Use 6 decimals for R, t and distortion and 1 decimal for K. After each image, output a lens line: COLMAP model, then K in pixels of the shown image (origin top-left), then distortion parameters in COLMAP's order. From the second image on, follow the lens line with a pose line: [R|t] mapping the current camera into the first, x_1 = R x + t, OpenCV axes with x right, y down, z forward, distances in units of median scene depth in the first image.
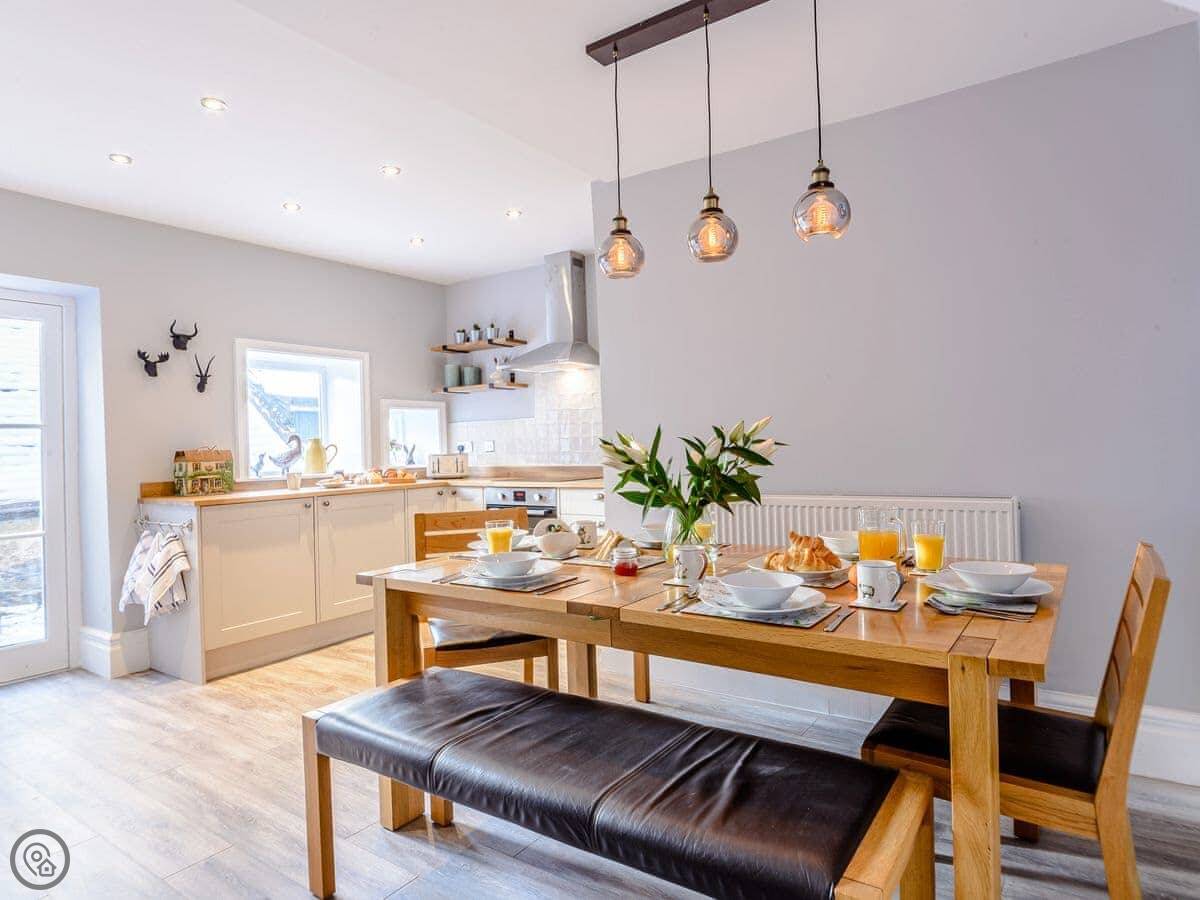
lens RADIAL K [[656.0, 0, 643.1], [0, 656.0, 441.6], [0, 0, 1]] dist [0.000095, -0.008066]
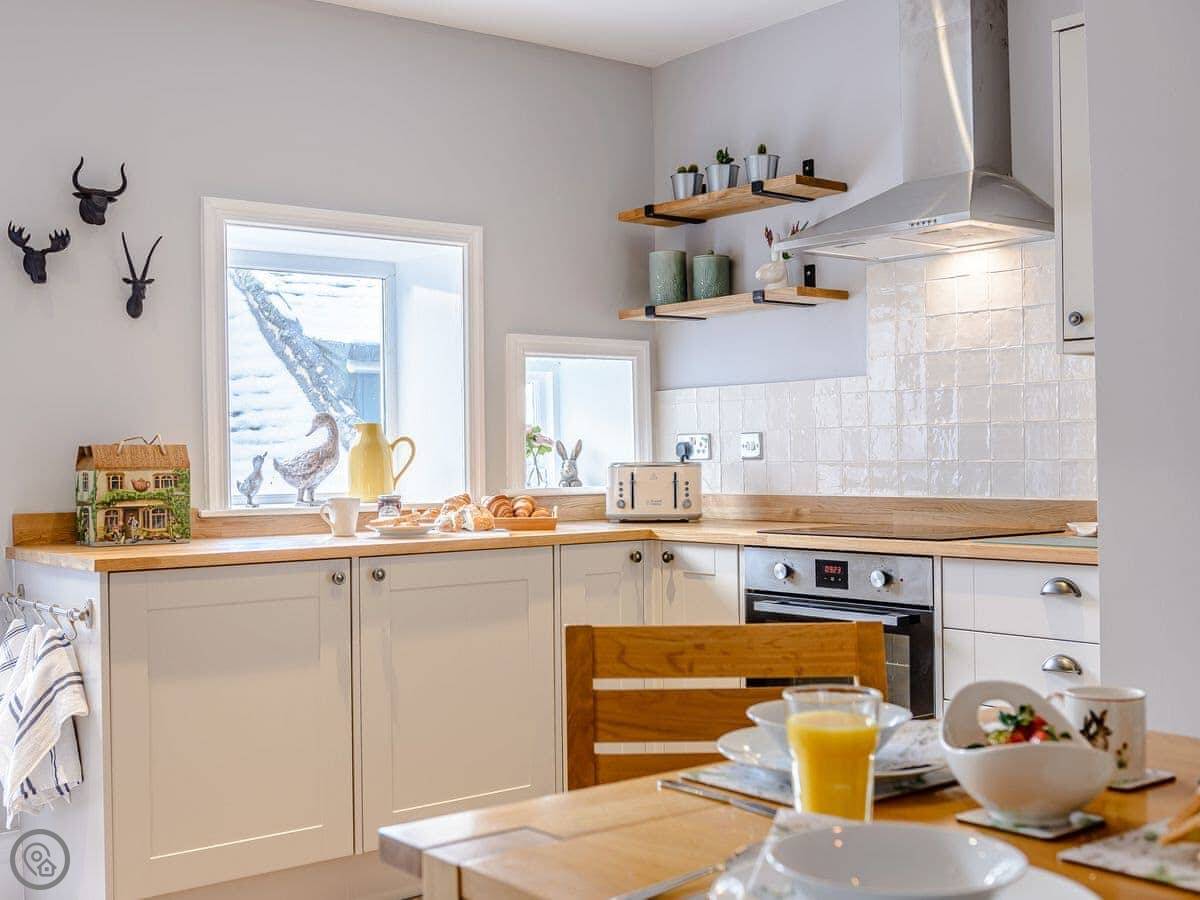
lens RADIAL K [[1455.1, 0, 600.2], [0, 1455.1, 448.6], [0, 0, 1]] dist [-0.047578, 0.000000]
pose [[0.947581, 0.012804, -0.319260, -0.038893], [-0.011105, 0.999913, 0.007144, 0.004130], [0.319323, -0.003224, 0.947640, 0.125382]]
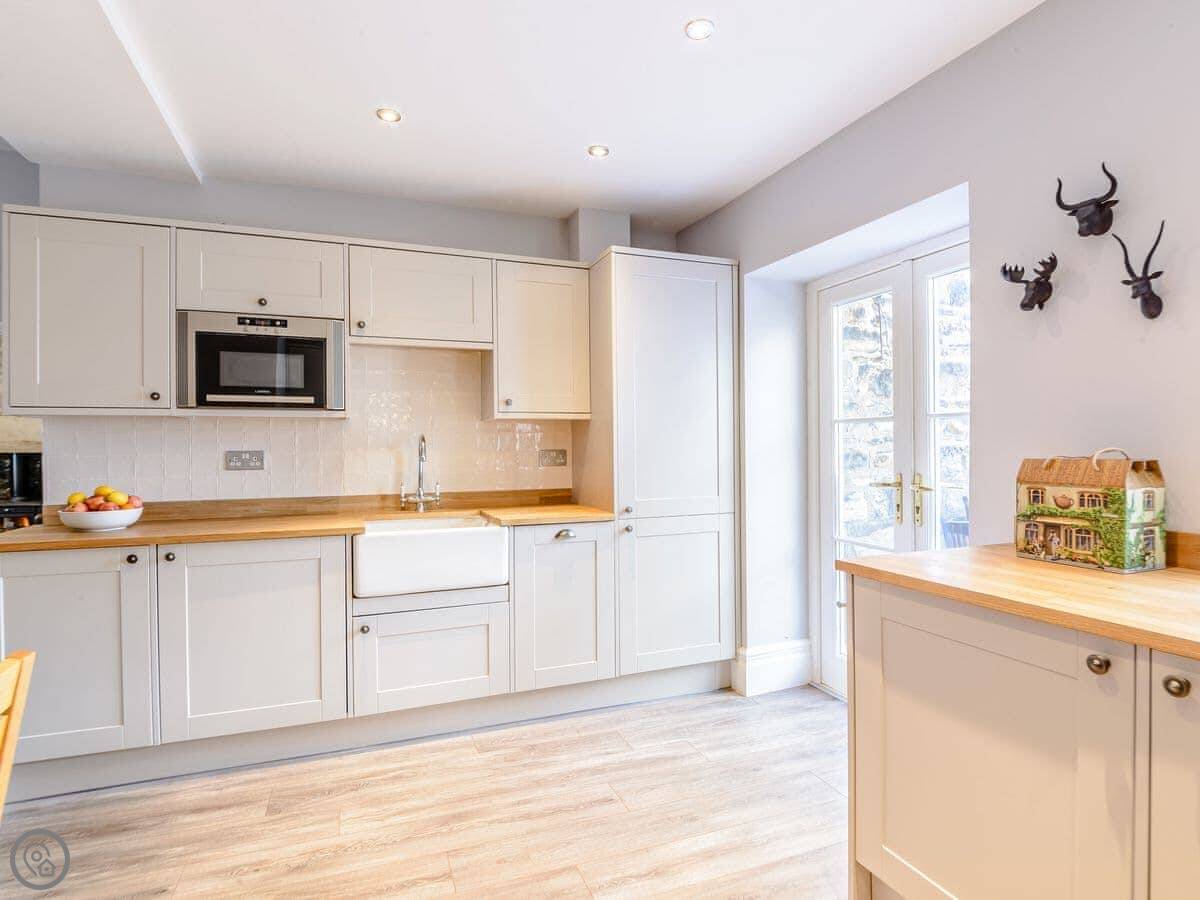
lens RADIAL K [[656.0, 0, 655.6], [0, 656.0, 445.8], [0, 0, 1]] dist [0.000095, -0.008066]
pose [[-0.590921, 0.031235, -0.806124, -0.122605], [0.023767, 0.999490, 0.021305, -0.008470], [0.806379, -0.006569, -0.591362, 0.787805]]
